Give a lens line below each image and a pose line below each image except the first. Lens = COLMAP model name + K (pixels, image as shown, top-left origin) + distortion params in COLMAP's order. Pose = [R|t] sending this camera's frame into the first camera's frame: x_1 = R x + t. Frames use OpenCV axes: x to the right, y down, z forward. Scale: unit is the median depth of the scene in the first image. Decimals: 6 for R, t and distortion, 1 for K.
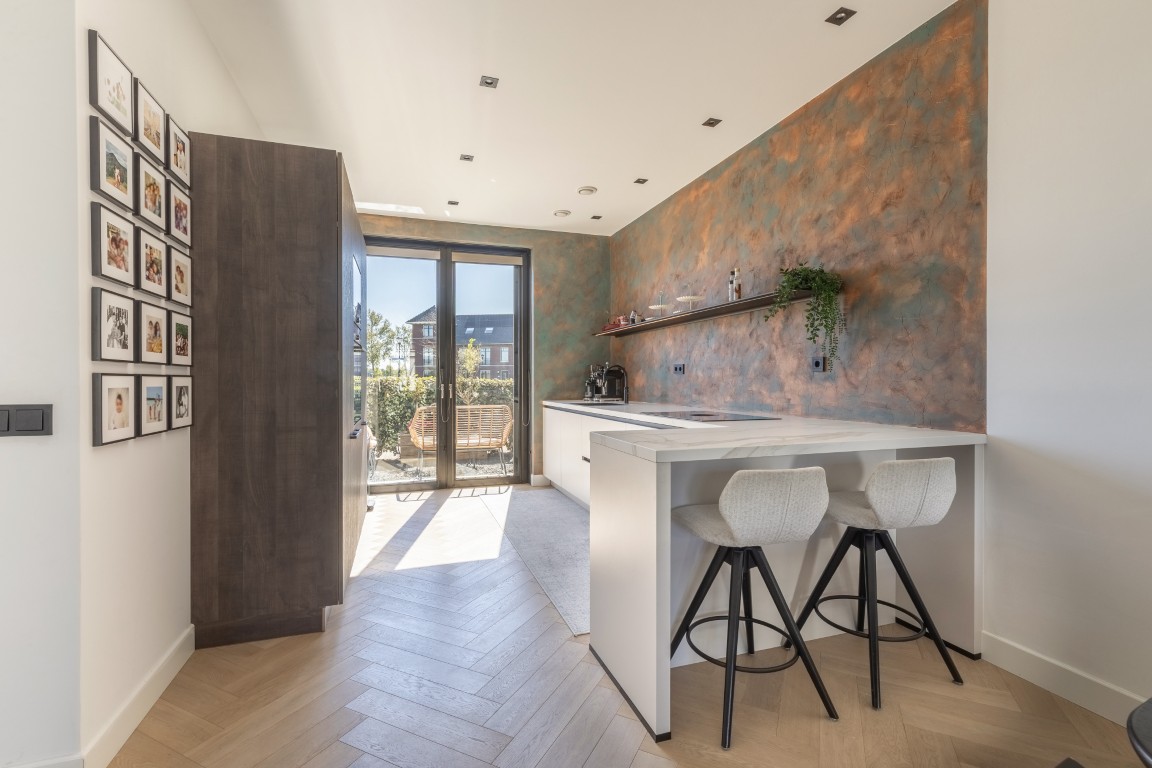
lens RADIAL K [[510.5, 0, 574.7], [0, 510.5, 381.8], [0, 0, 1]] dist [0.004788, 0.000008]
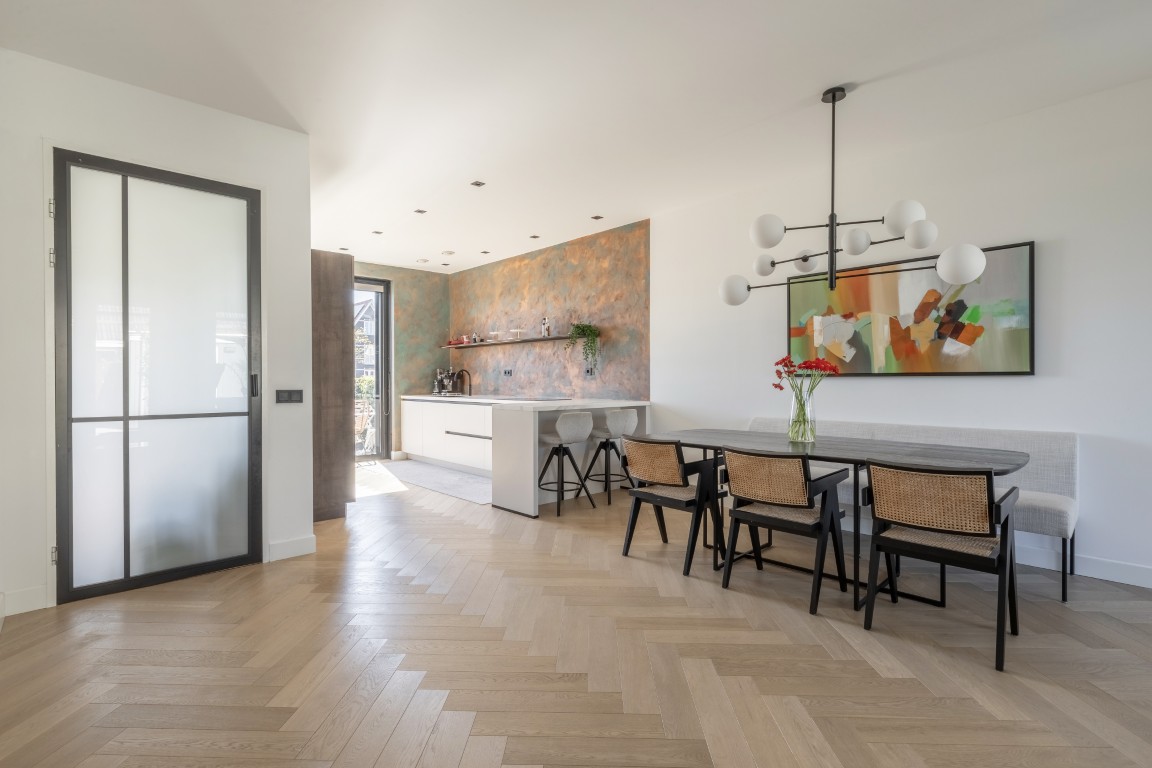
lens RADIAL K [[536.2, 0, 571.9], [0, 536.2, 383.4], [0, 0, 1]] dist [0.000715, 0.000685]
pose [[0.913399, -0.004049, 0.407046, -0.394127], [0.002988, 0.999990, 0.003244, 0.003898], [-0.407055, -0.001747, 0.913402, -0.802316]]
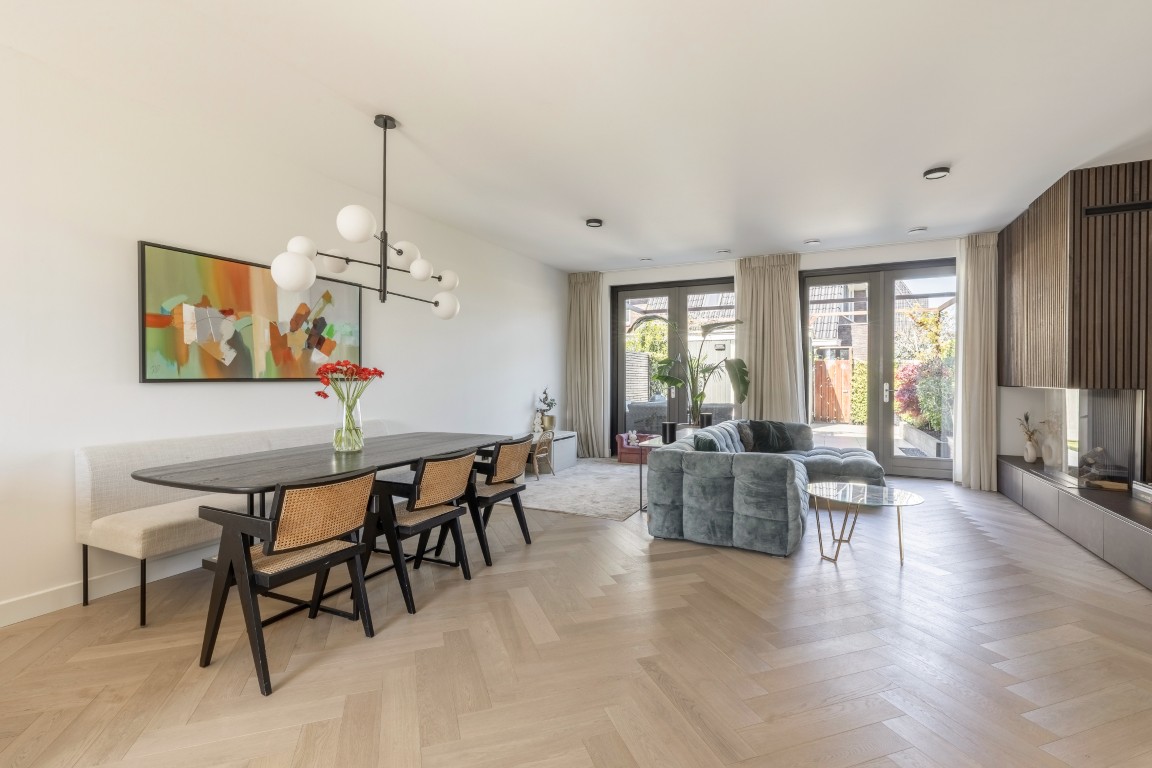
lens RADIAL K [[510.5, 0, 579.8], [0, 510.5, 381.5], [0, 0, 1]] dist [0.004788, 0.000008]
pose [[-0.707016, -0.005135, 0.707179, -0.539228], [0.001519, 0.999960, 0.008780, -0.015282], [-0.707196, 0.007282, -0.706980, 0.321356]]
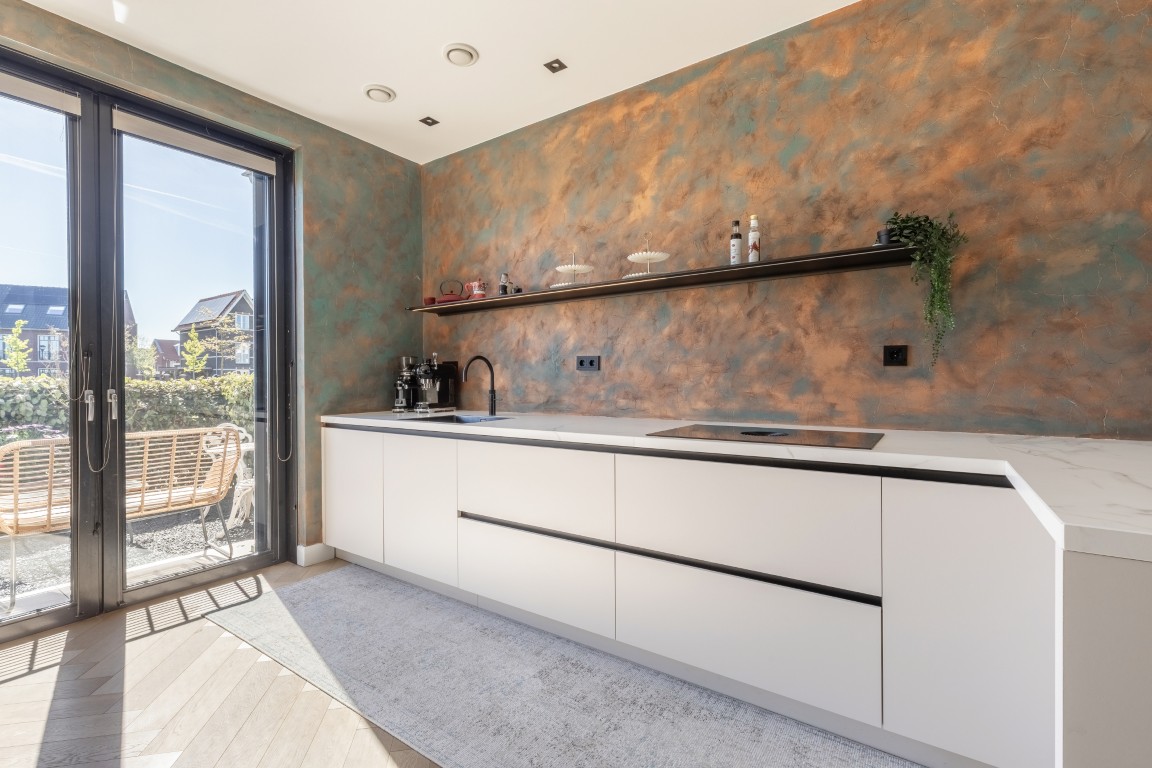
lens RADIAL K [[510.5, 0, 573.2], [0, 510.5, 382.9], [0, 0, 1]] dist [0.004788, 0.000008]
pose [[0.806992, -0.006993, 0.590521, -0.306277], [0.006526, 0.999974, 0.002923, -0.000611], [-0.590527, 0.001495, 0.807017, 0.629914]]
